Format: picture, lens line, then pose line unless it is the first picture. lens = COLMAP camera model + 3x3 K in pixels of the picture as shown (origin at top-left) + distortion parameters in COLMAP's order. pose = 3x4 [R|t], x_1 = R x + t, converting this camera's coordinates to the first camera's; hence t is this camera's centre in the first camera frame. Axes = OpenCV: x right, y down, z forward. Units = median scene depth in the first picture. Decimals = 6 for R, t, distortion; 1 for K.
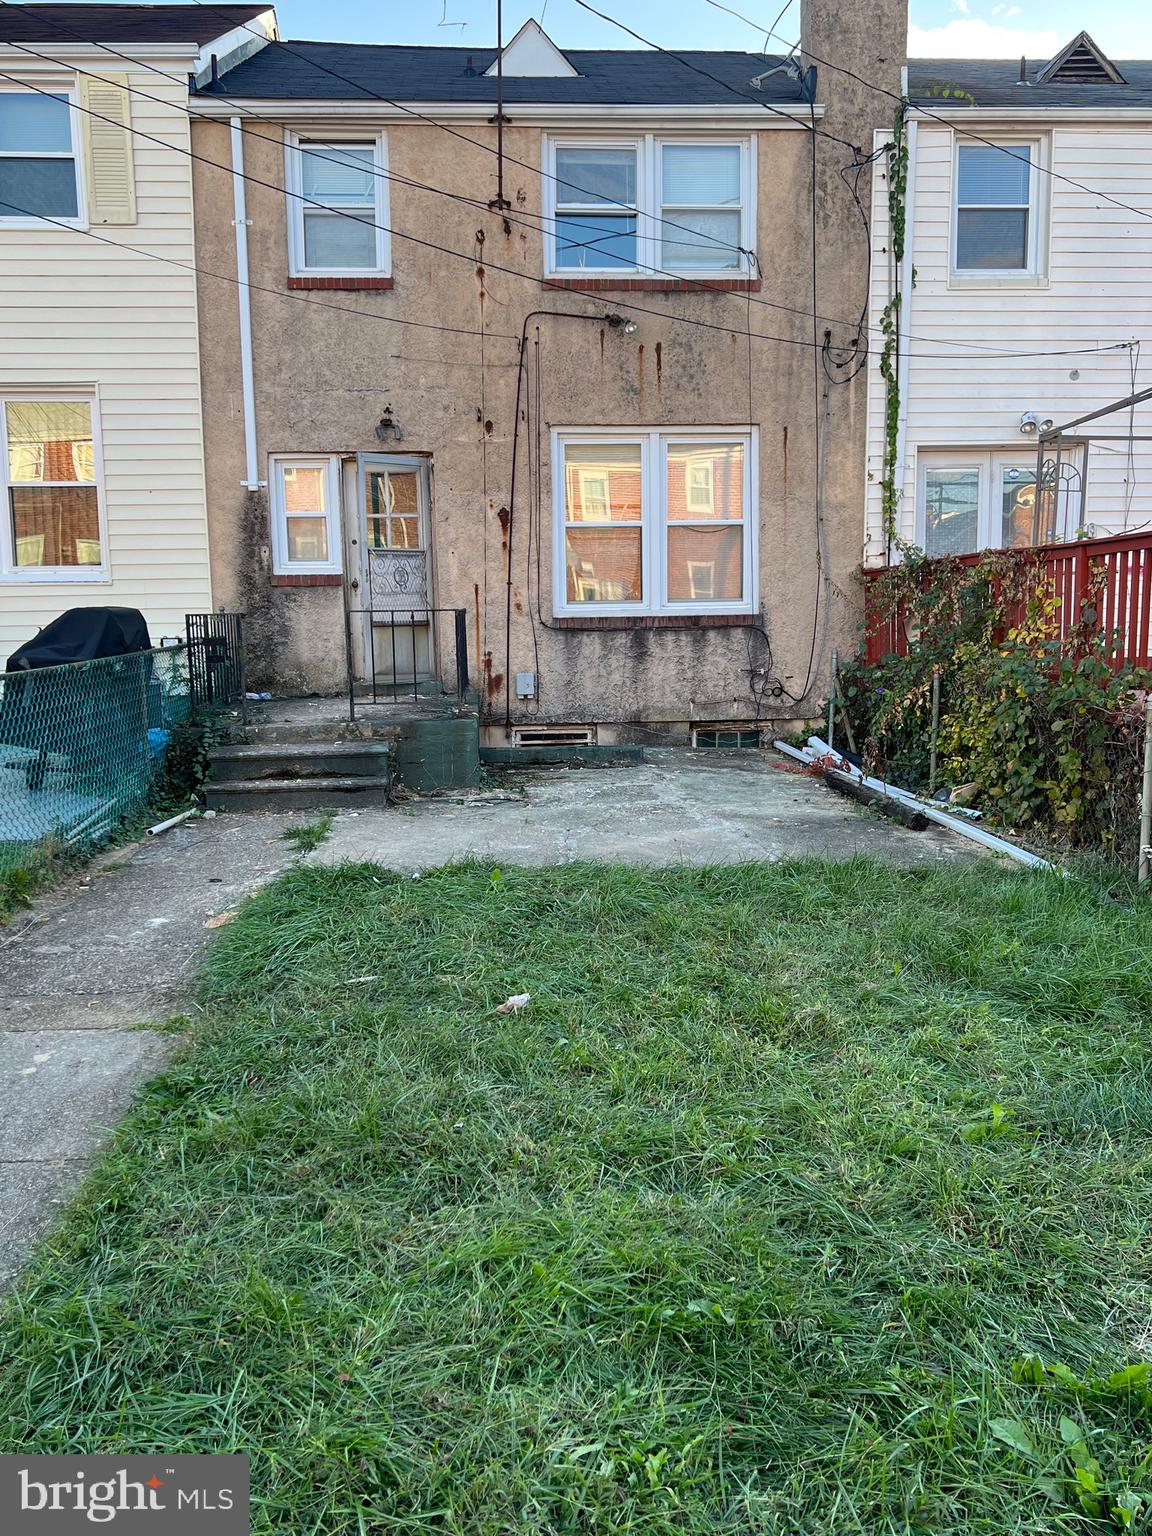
lens RADIAL K [[1315.7, 0, 572.3], [0, 1315.7, 780.9], [0, 0, 1]] dist [0.068537, -0.085837]
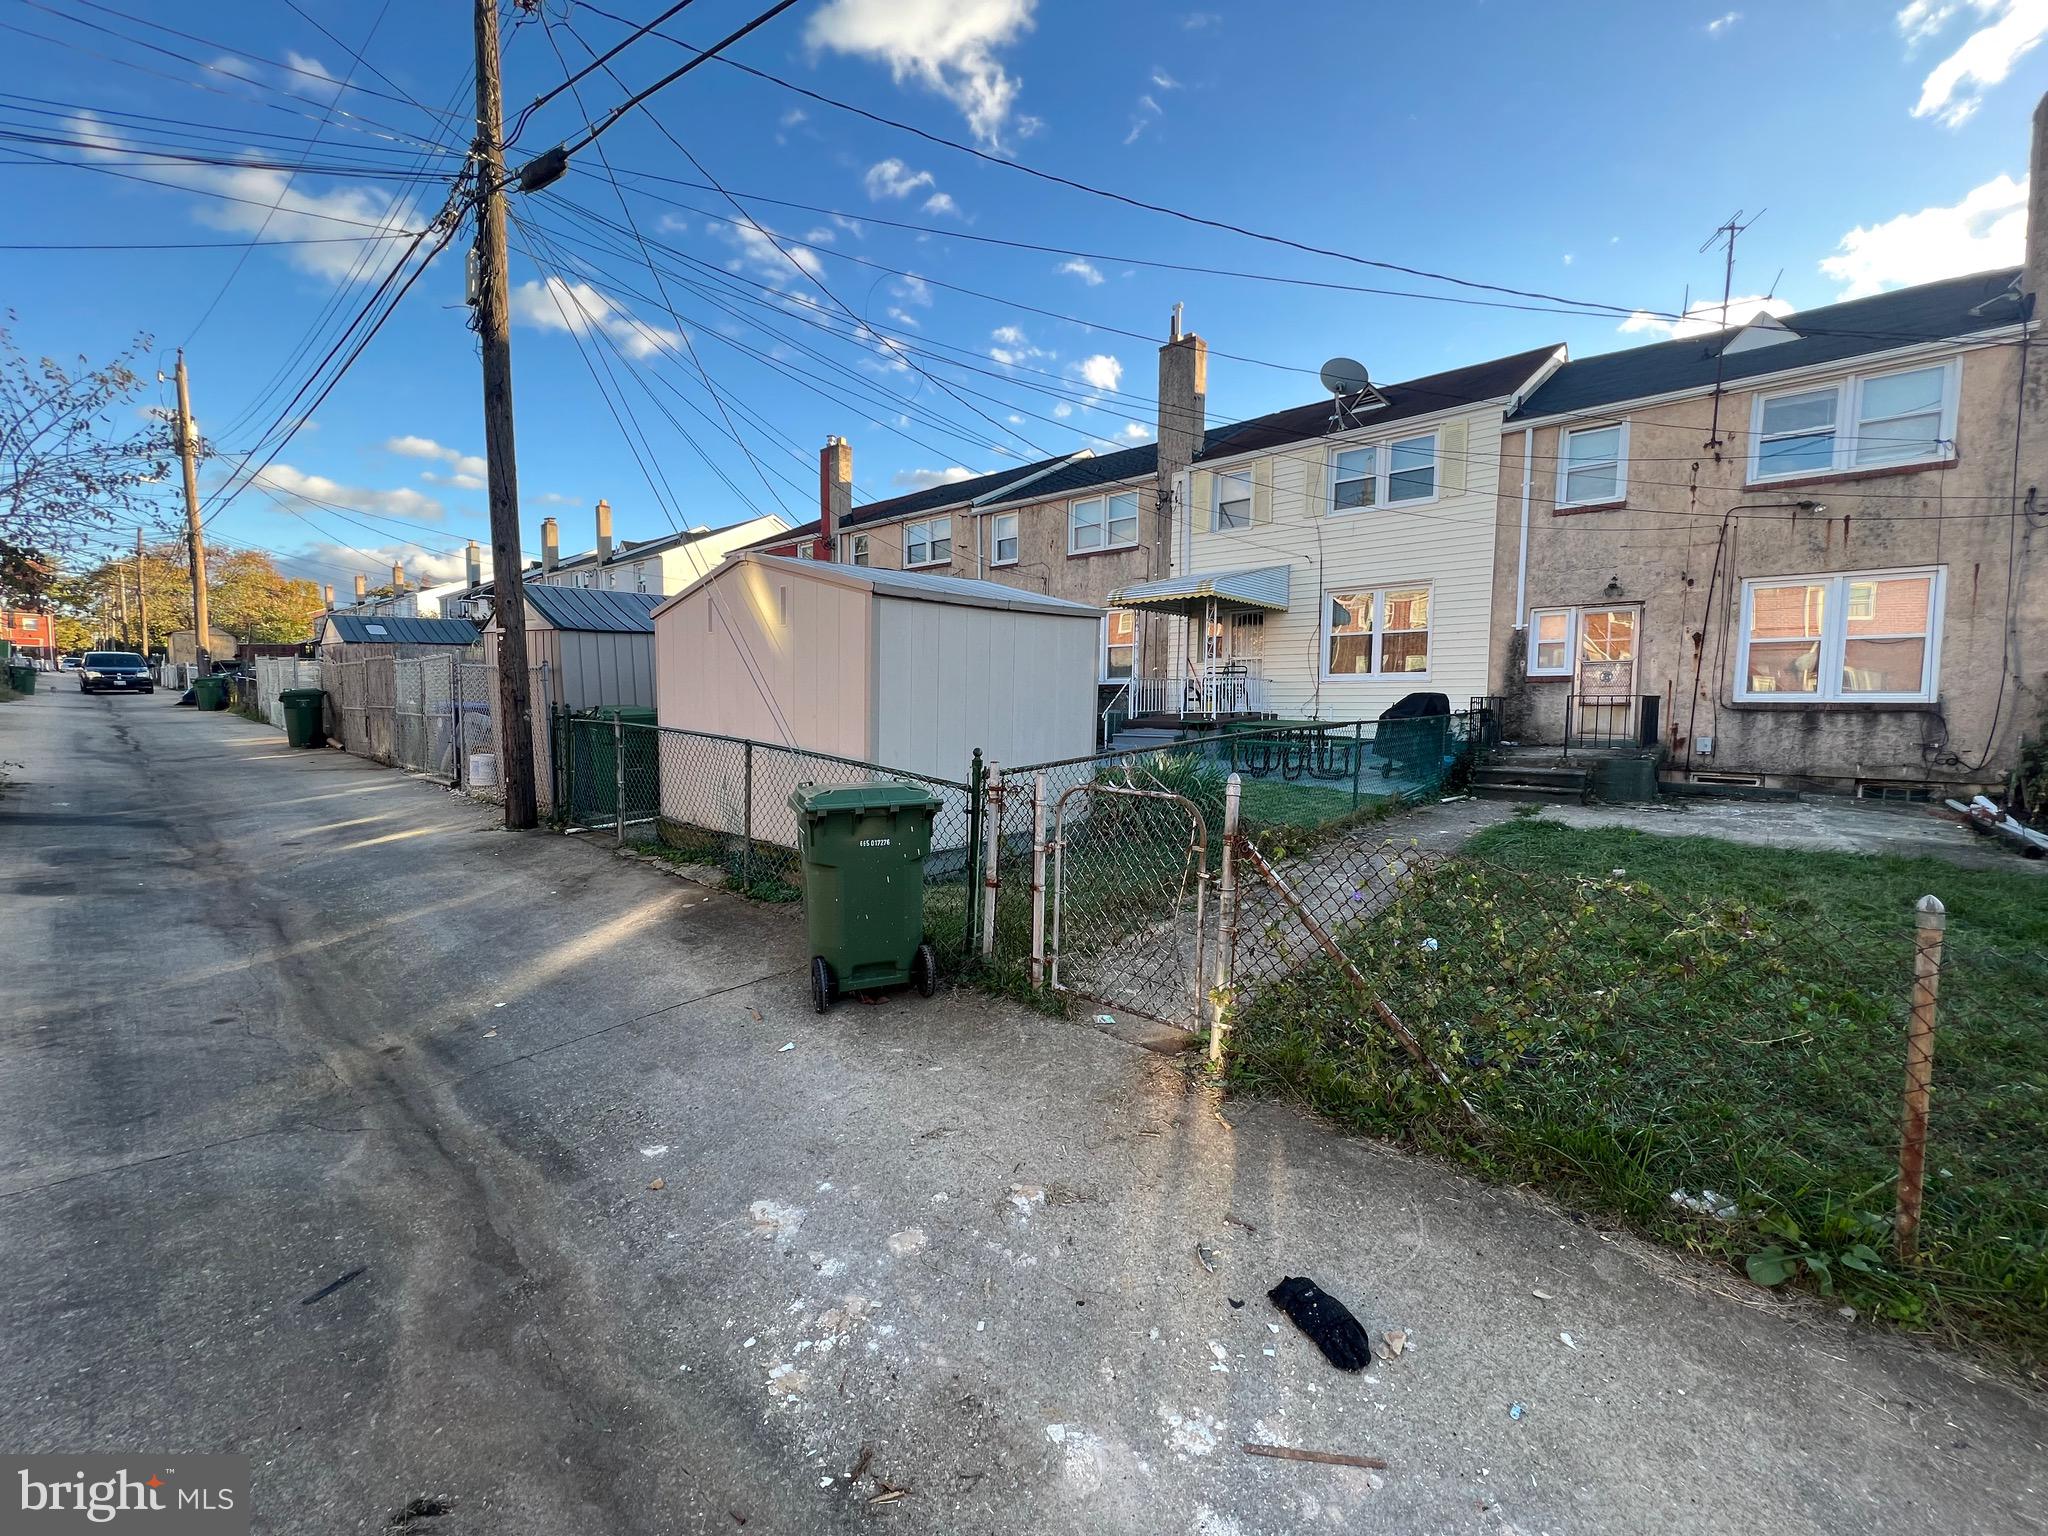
lens RADIAL K [[816.2, 0, 1028.5], [0, 816.2, 766.9], [0, 0, 1]] dist [-0.000364, -0.000103]
pose [[0.712734, 0.073123, -0.697613, 0.072540], [-0.102420, 0.994741, -0.000373, 0.035460], [0.693917, 0.071716, 0.716475, -0.246865]]
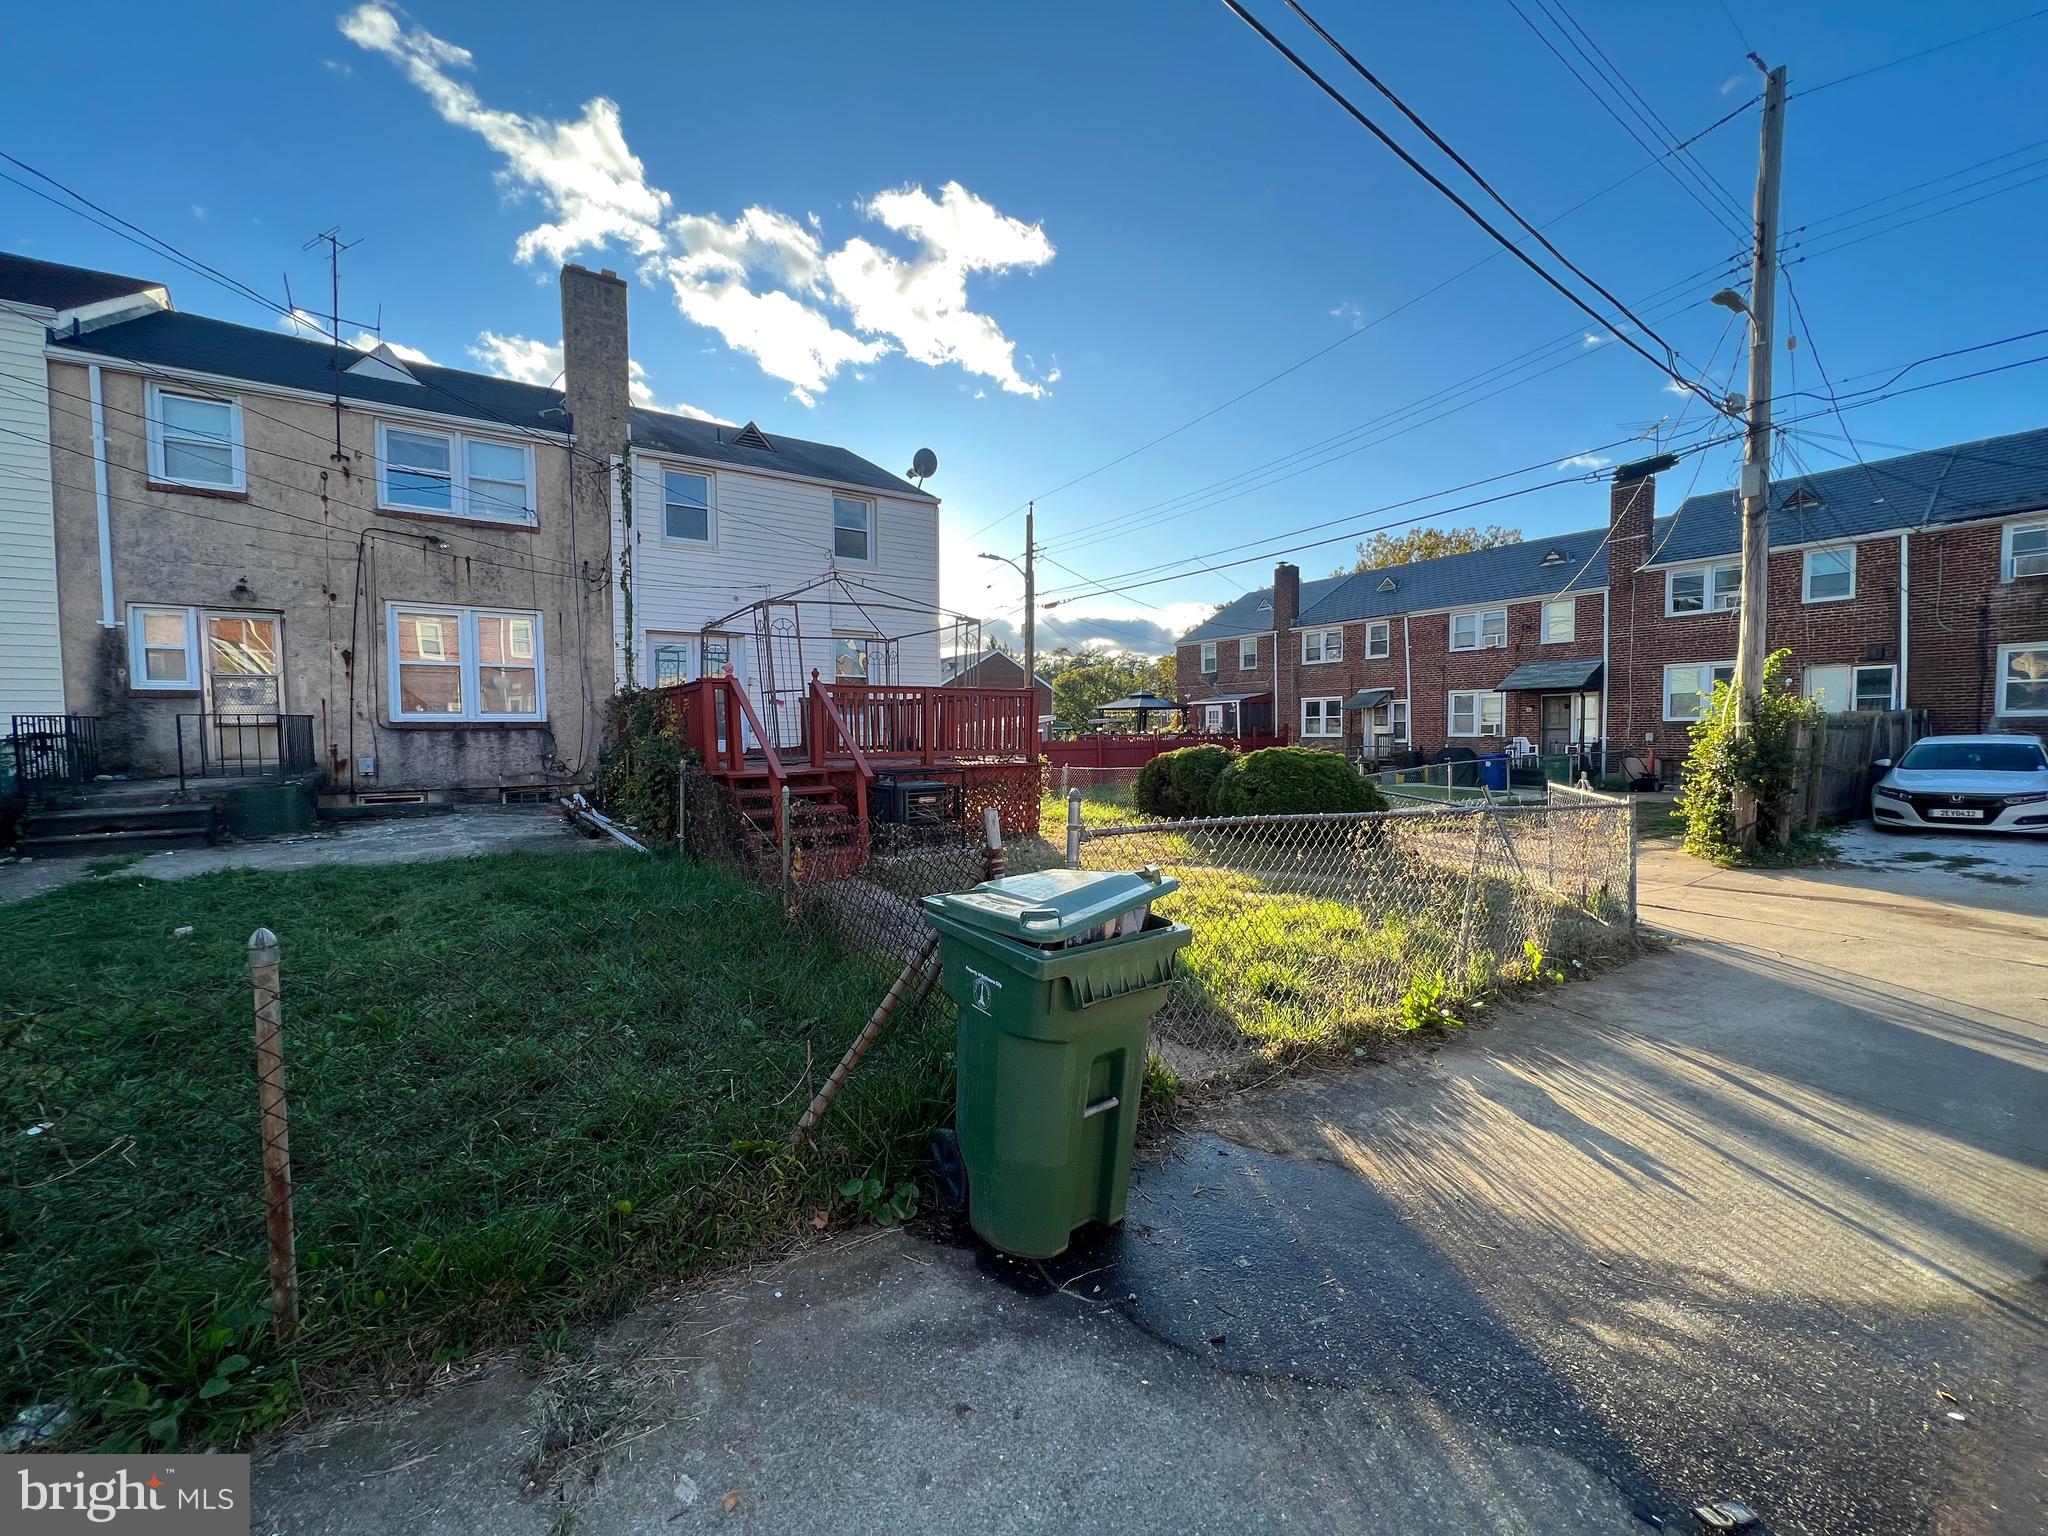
lens RADIAL K [[816.2, 0, 1018.5], [0, 816.2, 768.8], [0, 0, 1]] dist [-0.000364, -0.000103]
pose [[0.860867, -0.017158, 0.508540, 0.139551], [0.055467, 0.996640, -0.060269, 0.029696], [-0.505798, 0.080091, 0.858926, -0.192980]]
